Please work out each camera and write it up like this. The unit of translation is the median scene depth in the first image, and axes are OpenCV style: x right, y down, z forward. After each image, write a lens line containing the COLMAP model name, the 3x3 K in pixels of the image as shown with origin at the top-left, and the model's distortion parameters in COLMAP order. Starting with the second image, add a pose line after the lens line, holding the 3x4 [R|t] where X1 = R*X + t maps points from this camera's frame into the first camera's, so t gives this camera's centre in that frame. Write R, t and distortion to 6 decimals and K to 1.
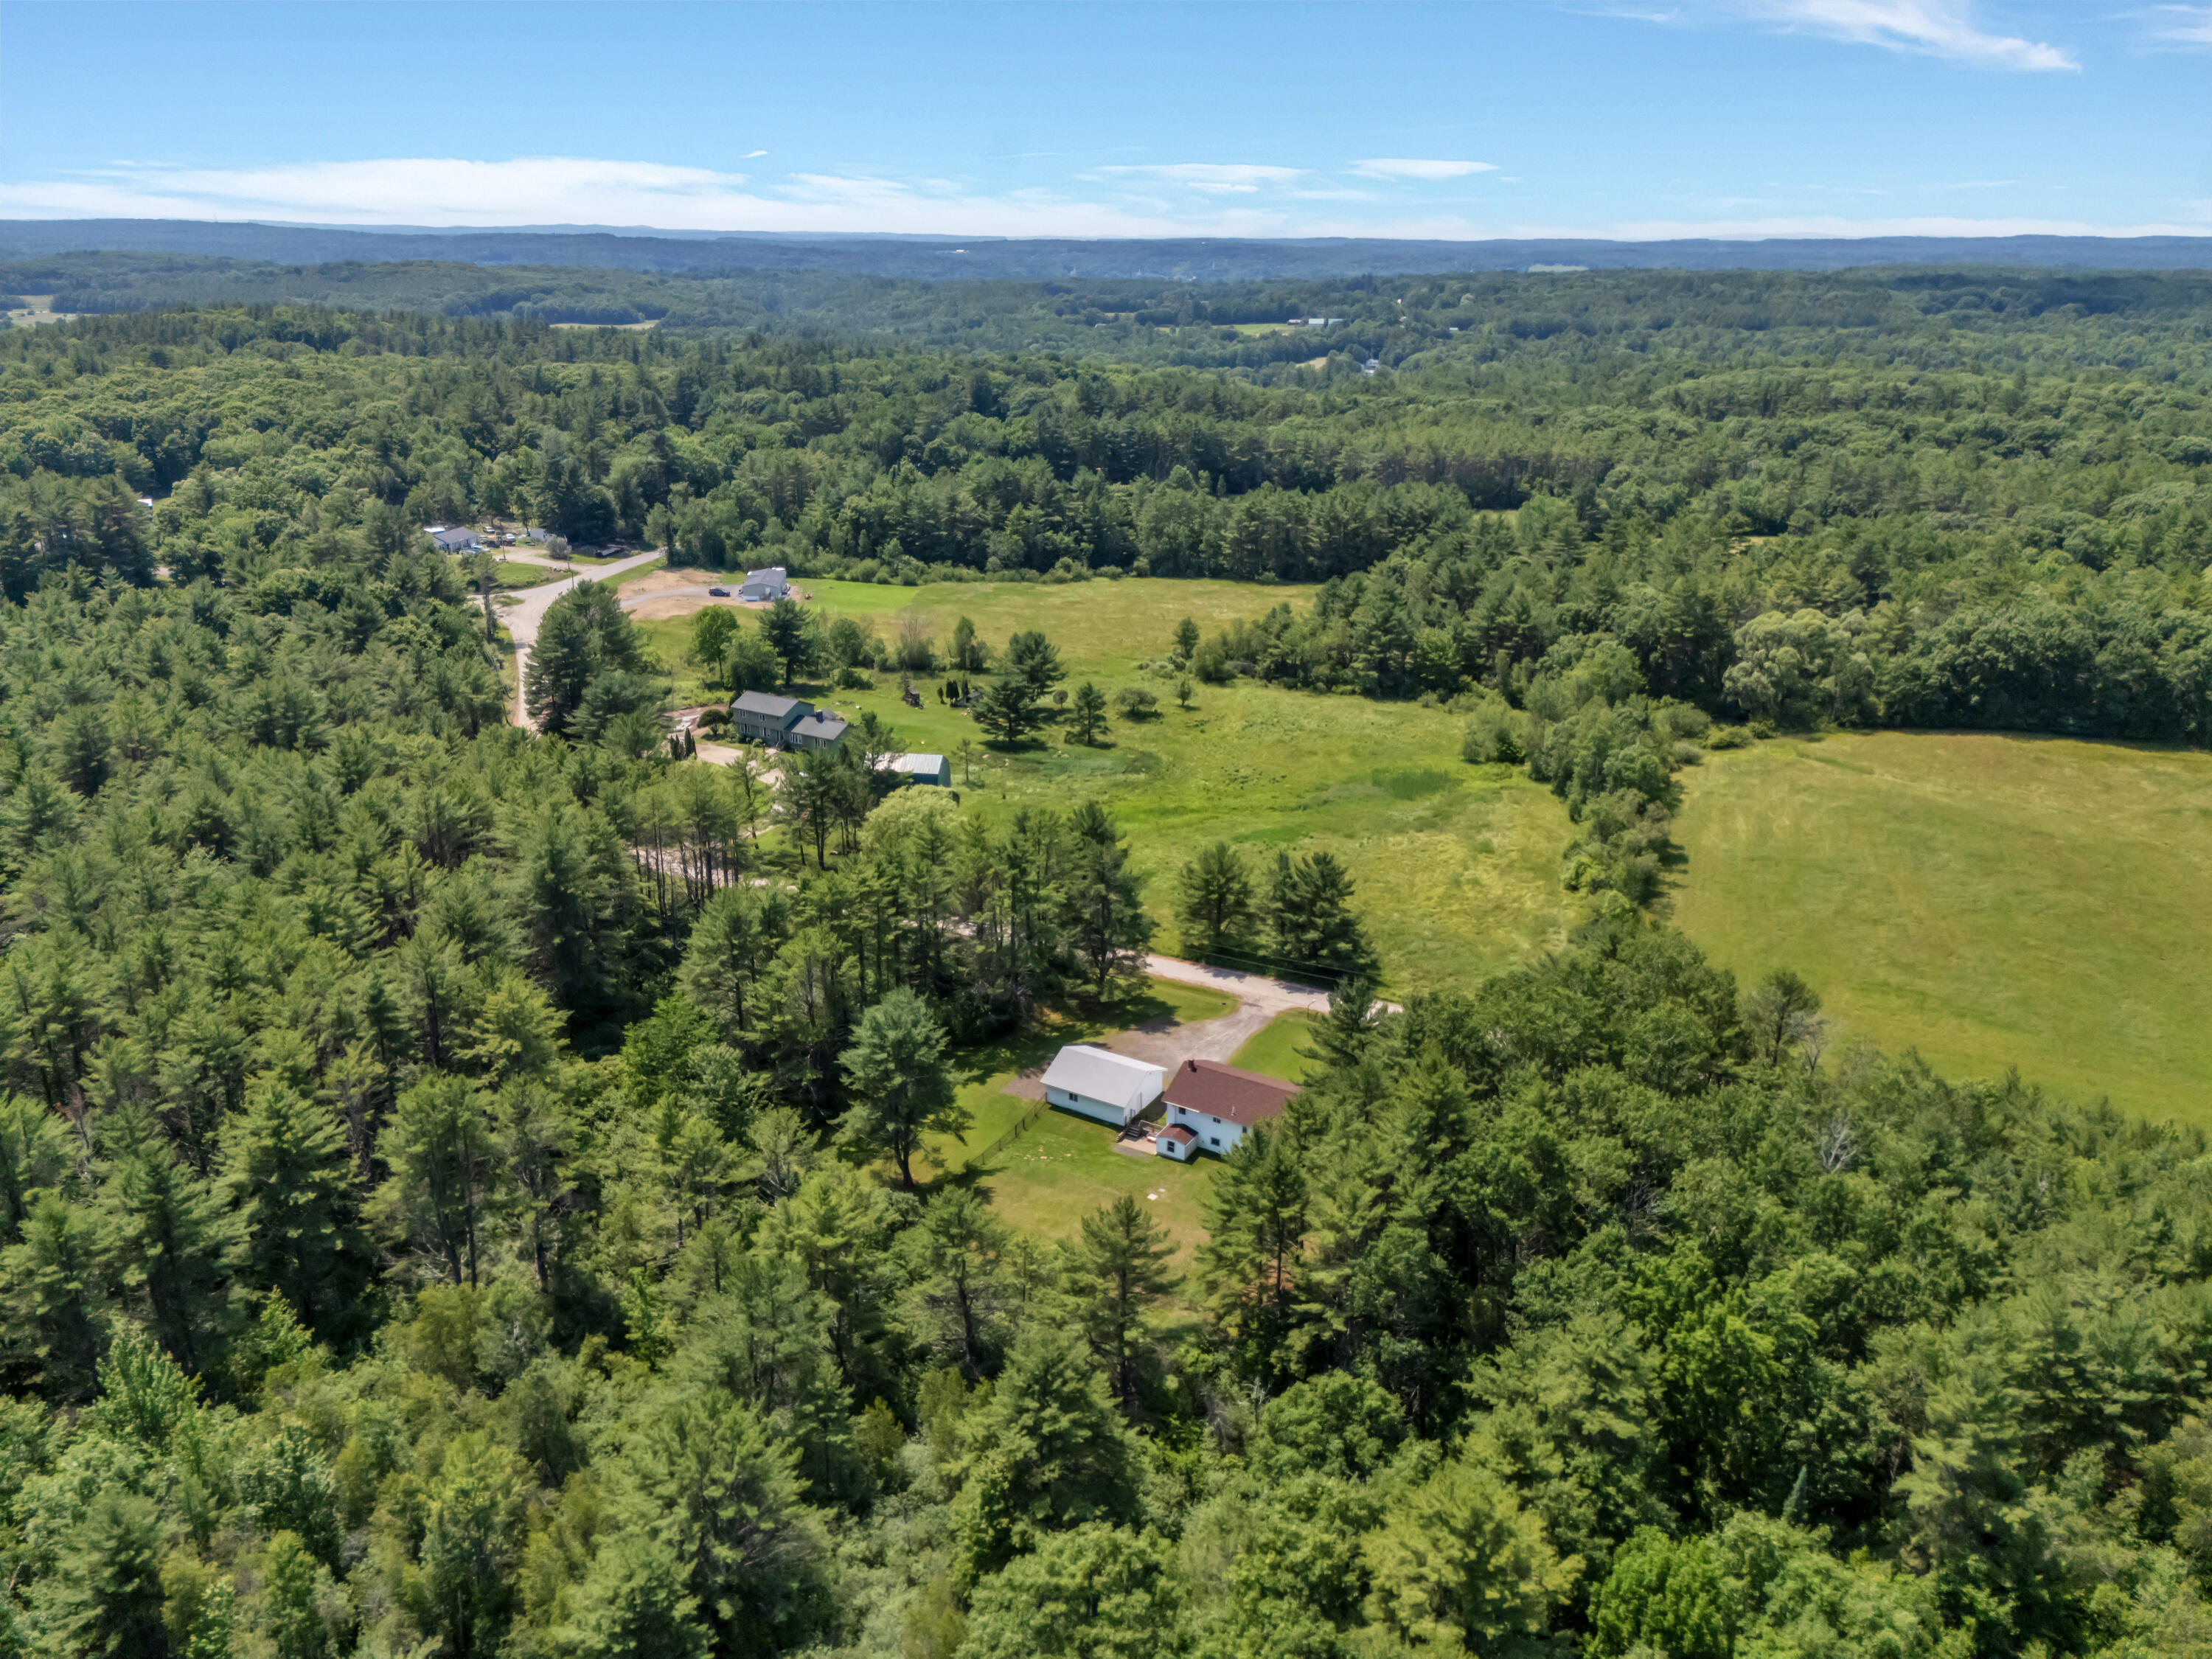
lens RADIAL K [[1619.2, 0, 1107.5], [0, 1619.2, 825.6], [0, 0, 1]] dist [0.060404, -0.048698]
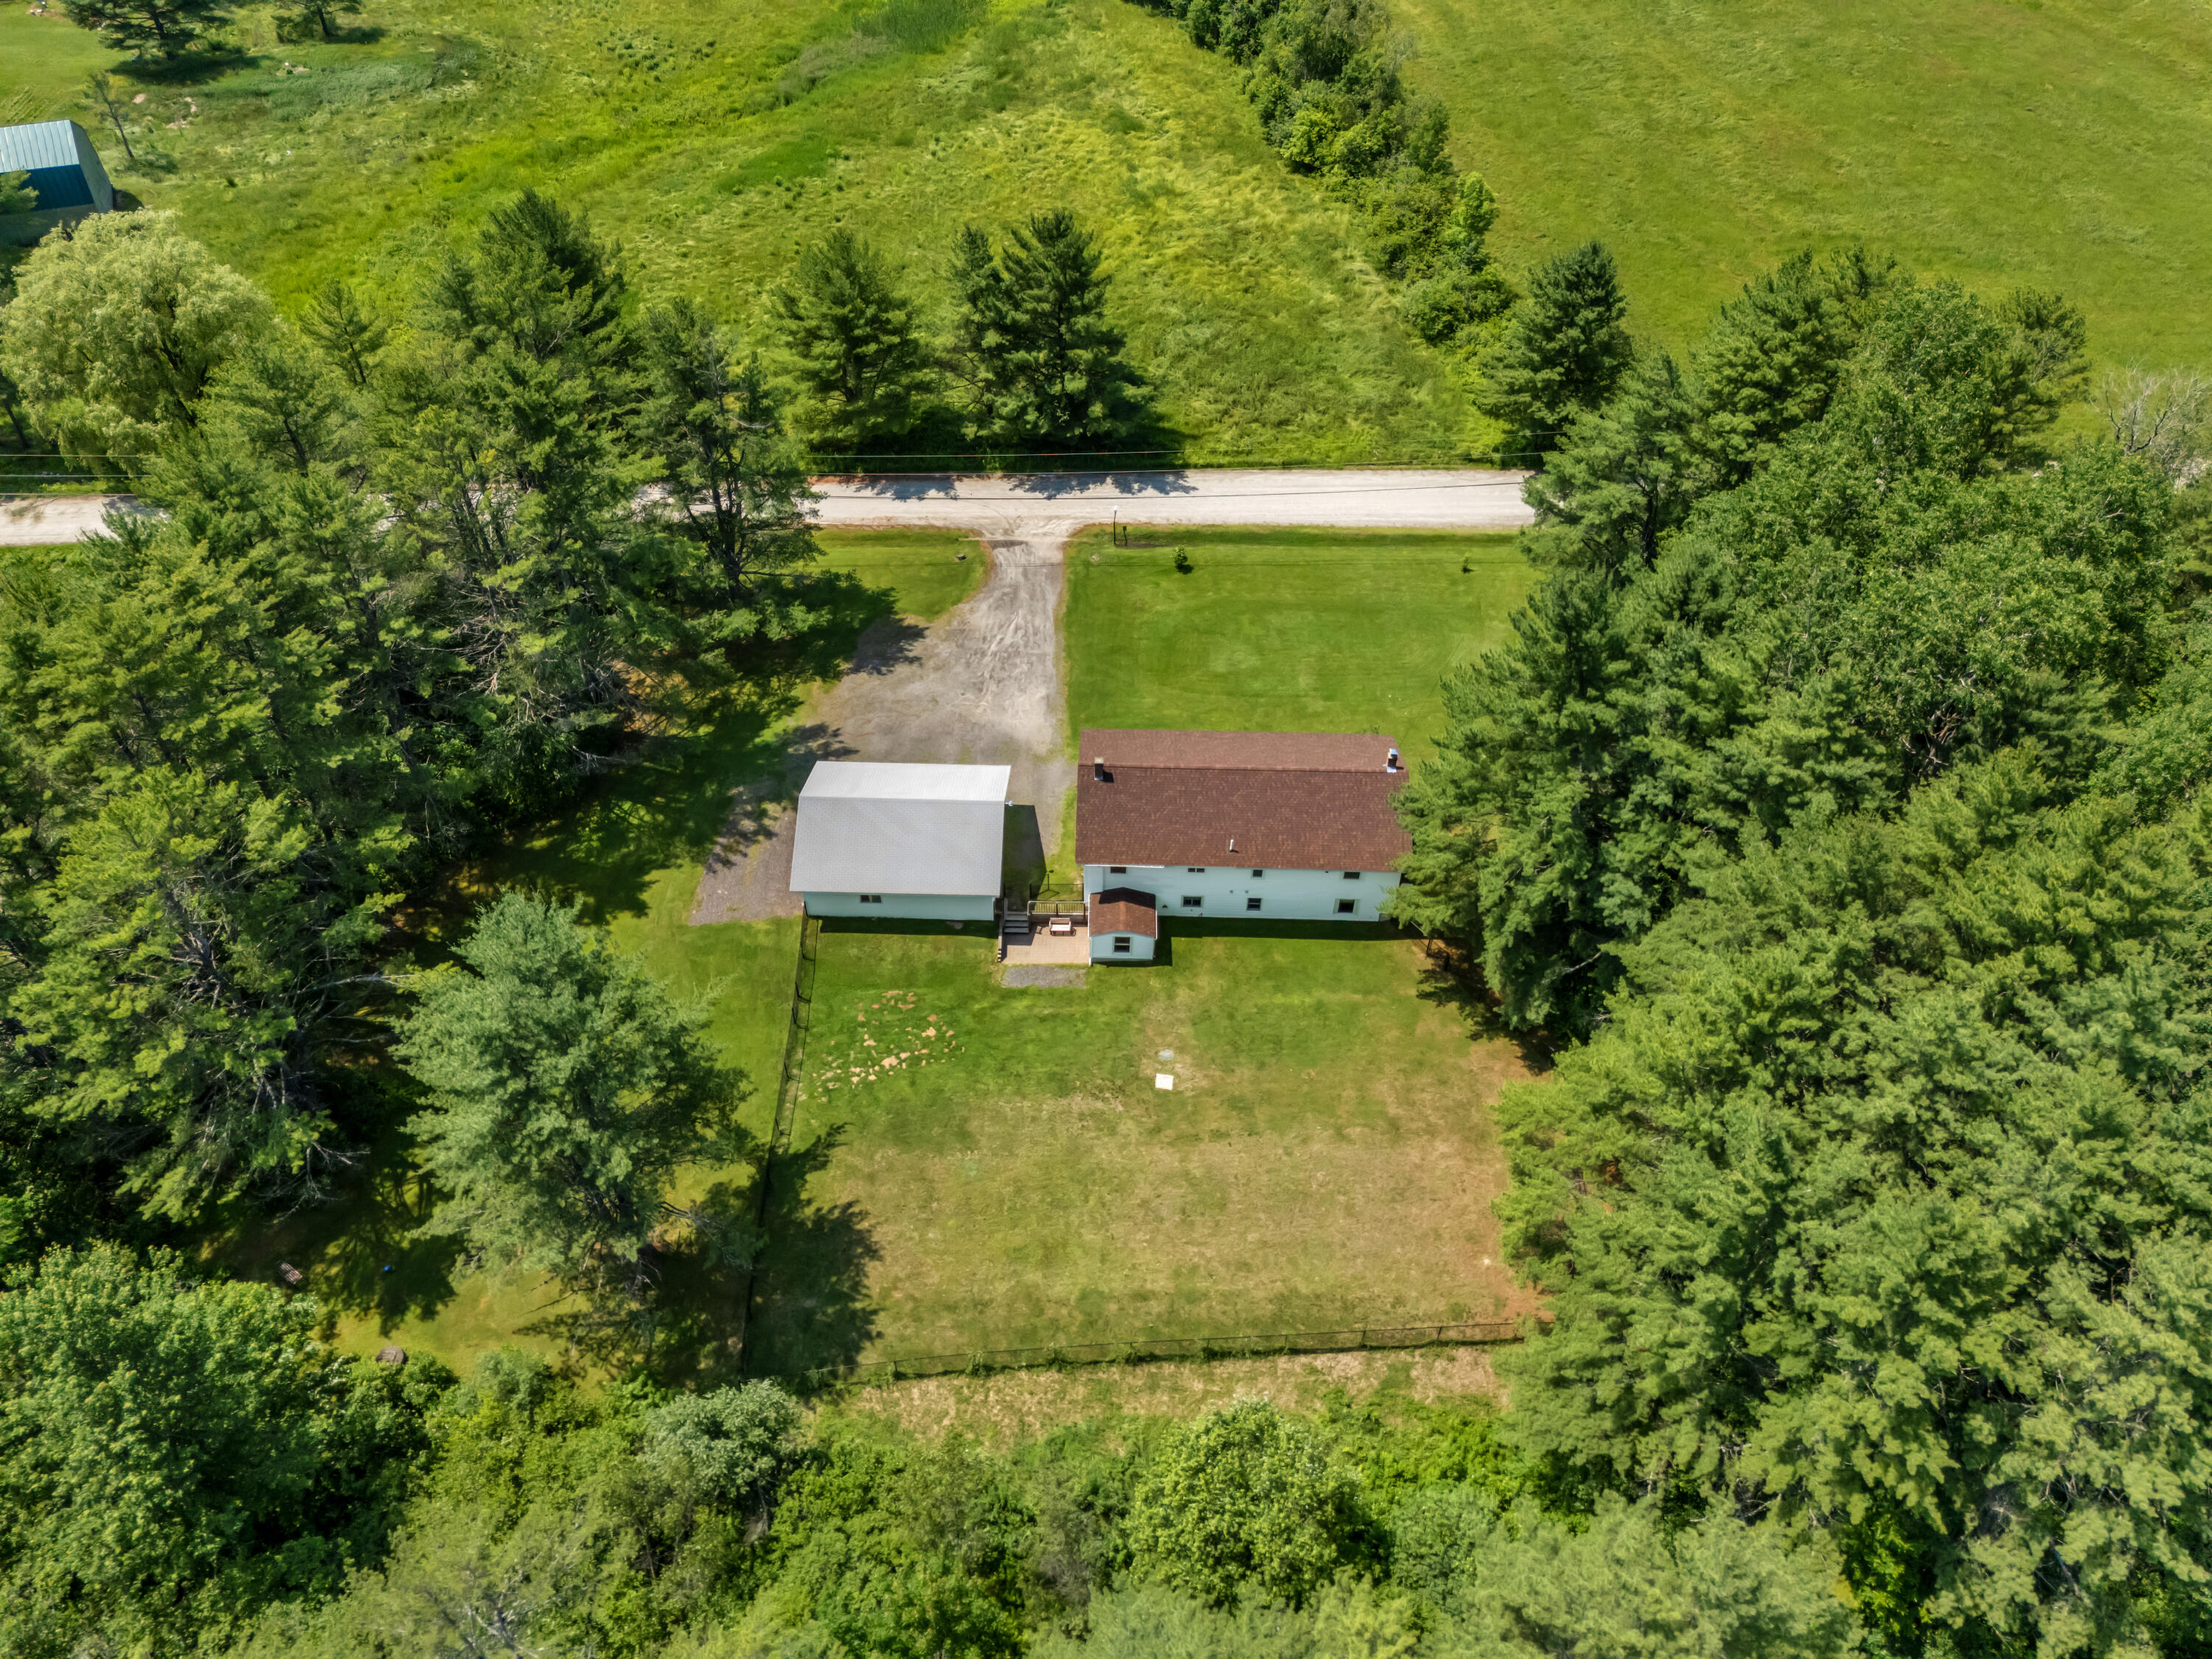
lens RADIAL K [[1619.2, 0, 1122.5], [0, 1619.2, 830.7], [0, 0, 1]] dist [0.060404, -0.048698]
pose [[0.866985, -0.347814, 0.356879, -0.103114], [0.156256, 0.869765, 0.468074, -0.053131], [-0.473203, -0.350048, 0.808421, 0.500967]]
